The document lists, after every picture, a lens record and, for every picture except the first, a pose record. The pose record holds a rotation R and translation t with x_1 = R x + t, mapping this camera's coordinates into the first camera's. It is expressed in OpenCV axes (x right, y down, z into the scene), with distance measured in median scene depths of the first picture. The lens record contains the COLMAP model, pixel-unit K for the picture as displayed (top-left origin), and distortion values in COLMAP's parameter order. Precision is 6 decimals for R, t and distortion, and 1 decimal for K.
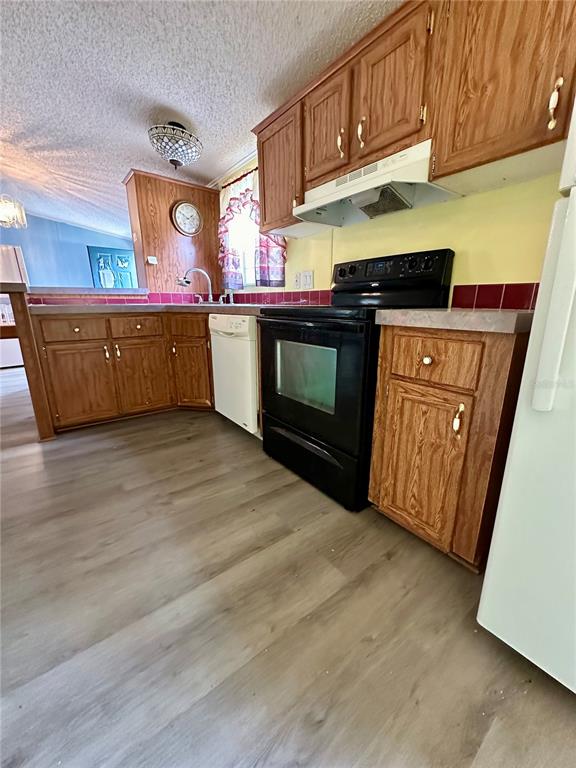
lens RADIAL K [[307.6, 0, 288.2], [0, 307.6, 384.0], [0, 0, 1]] dist [0.000603, 0.000974]
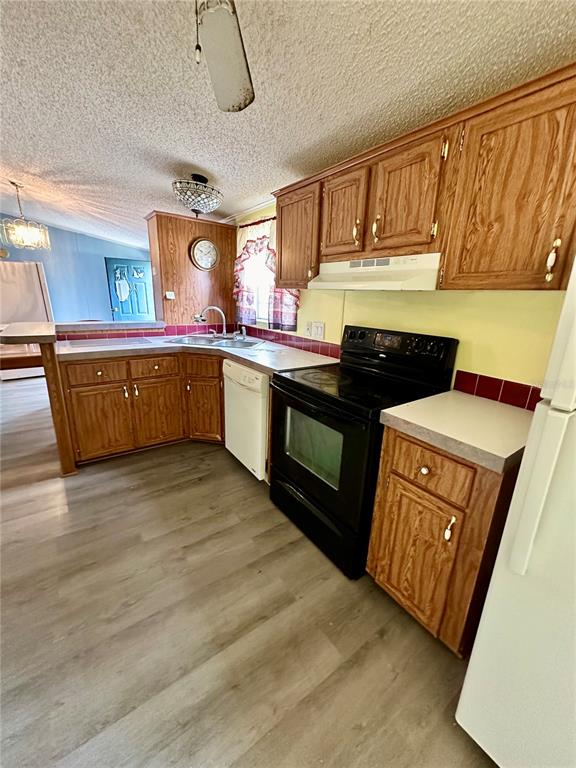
lens RADIAL K [[307.6, 0, 288.1], [0, 307.6, 381.5], [0, 0, 1]] dist [0.000603, 0.000974]
pose [[0.998896, 0.043232, -0.018399, -0.021904], [-0.042839, 0.998856, 0.021246, -0.289440], [0.019297, -0.020435, 0.999605, -0.074999]]
